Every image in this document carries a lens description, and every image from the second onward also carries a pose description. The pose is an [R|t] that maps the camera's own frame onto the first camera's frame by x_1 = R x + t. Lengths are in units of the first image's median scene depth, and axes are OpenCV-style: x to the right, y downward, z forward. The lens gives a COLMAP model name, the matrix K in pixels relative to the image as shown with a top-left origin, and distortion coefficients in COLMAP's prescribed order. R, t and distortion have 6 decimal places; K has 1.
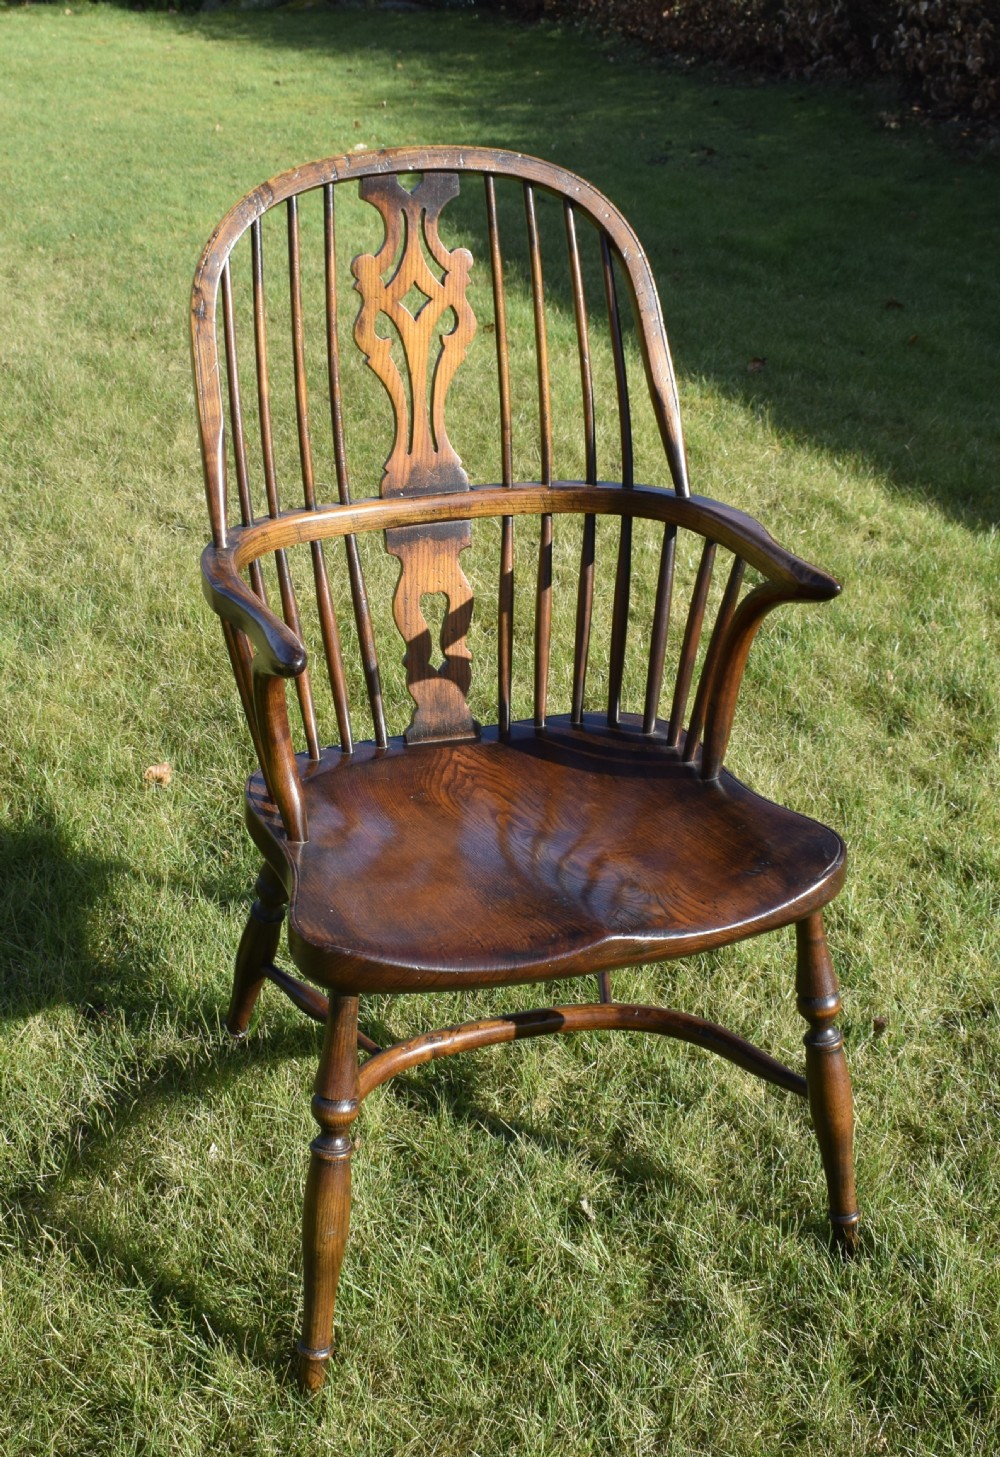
lens RADIAL K [[1741.3, 0, 402.0], [0, 1741.3, 697.6], [0, 0, 1]] dist [-0.023228, 0.007656]
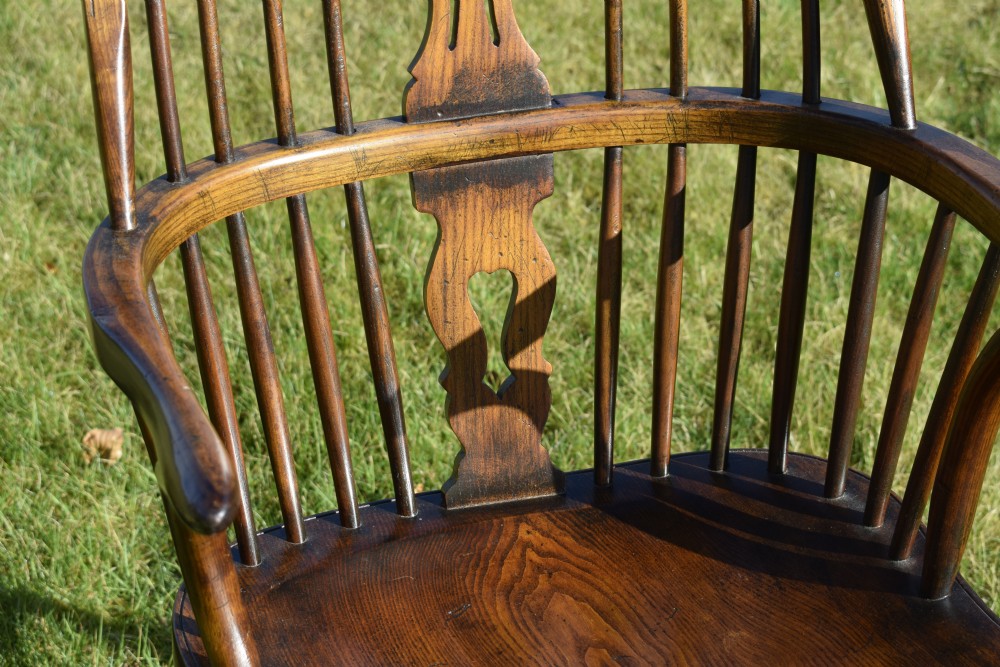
lens RADIAL K [[2055.7, 0, 502.3], [0, 2055.7, 333.7], [0, 0, 1]] dist [-0.034758, 0.031663]
pose [[0.999925, 0.012254, 0.000831, 0.021777], [-0.012279, 0.995740, 0.091387, -0.104743], [0.000293, -0.091390, 0.995815, 0.275067]]
